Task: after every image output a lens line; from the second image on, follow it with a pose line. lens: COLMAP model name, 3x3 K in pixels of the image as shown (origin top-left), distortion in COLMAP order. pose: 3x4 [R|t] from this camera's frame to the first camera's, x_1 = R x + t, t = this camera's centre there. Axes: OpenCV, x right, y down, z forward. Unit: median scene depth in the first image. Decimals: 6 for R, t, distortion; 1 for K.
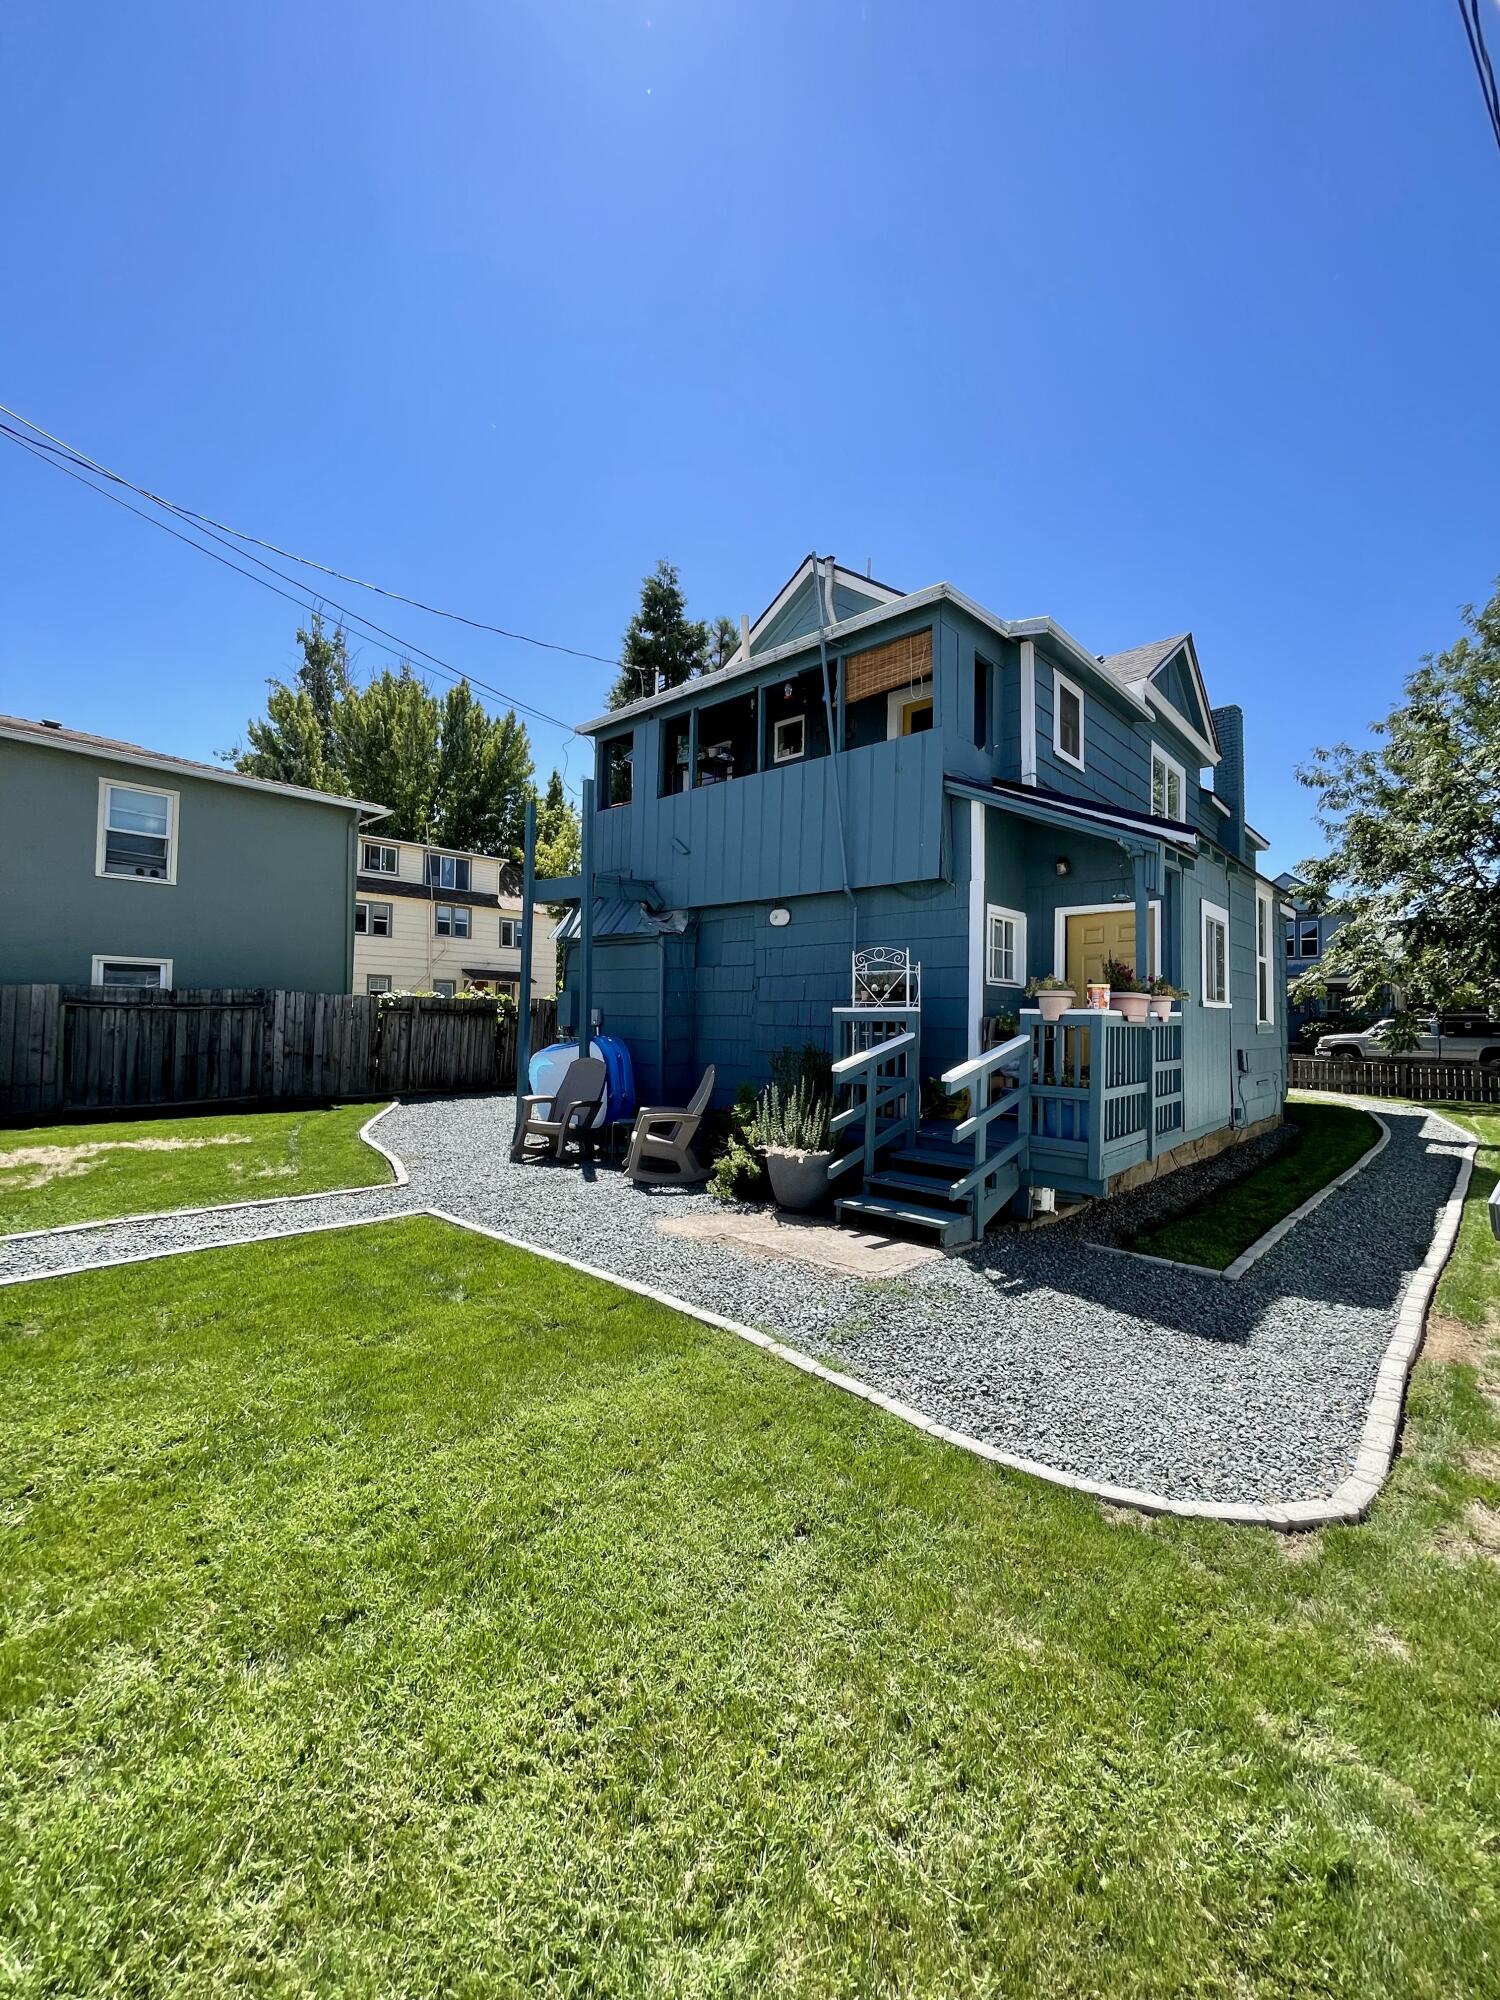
lens RADIAL K [[808.4, 0, 753.2], [0, 808.4, 988.8], [0, 0, 1]] dist [0.000644, 0.000331]
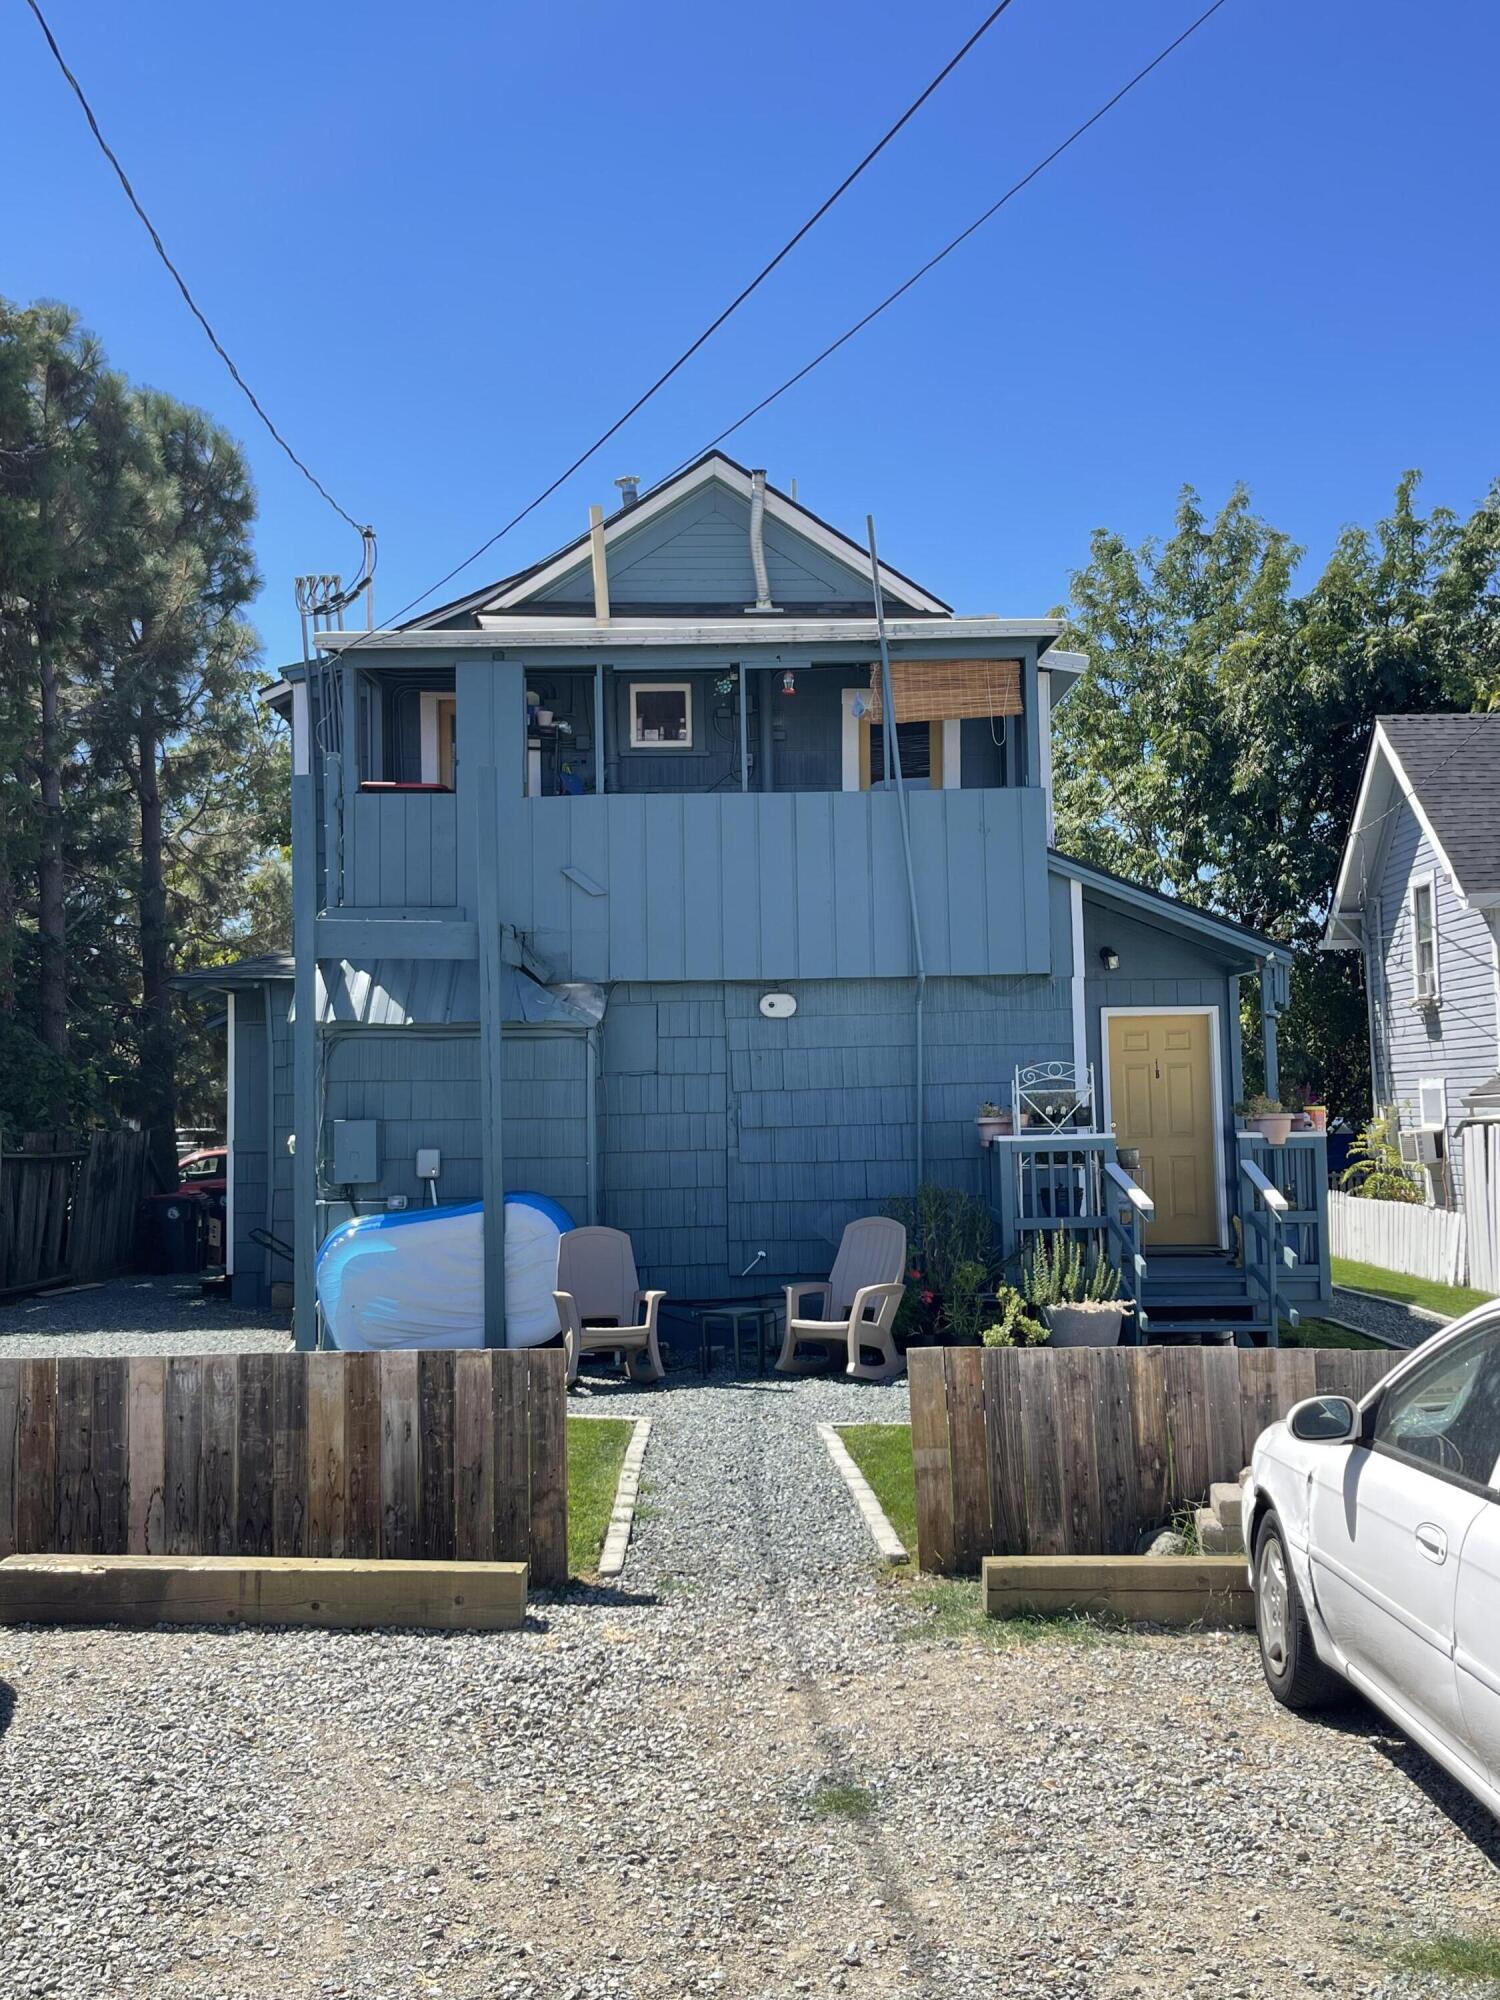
lens RADIAL K [[1882.4, 0, 747.8], [0, 1882.4, 1001.6], [0, 0, 1]] dist [0.069960, 0.000000]
pose [[0.745465, 0.014338, 0.666390, -1.061209], [0.006225, 0.999575, -0.028471, -0.046365], [-0.666515, 0.025372, 0.745059, -0.183194]]
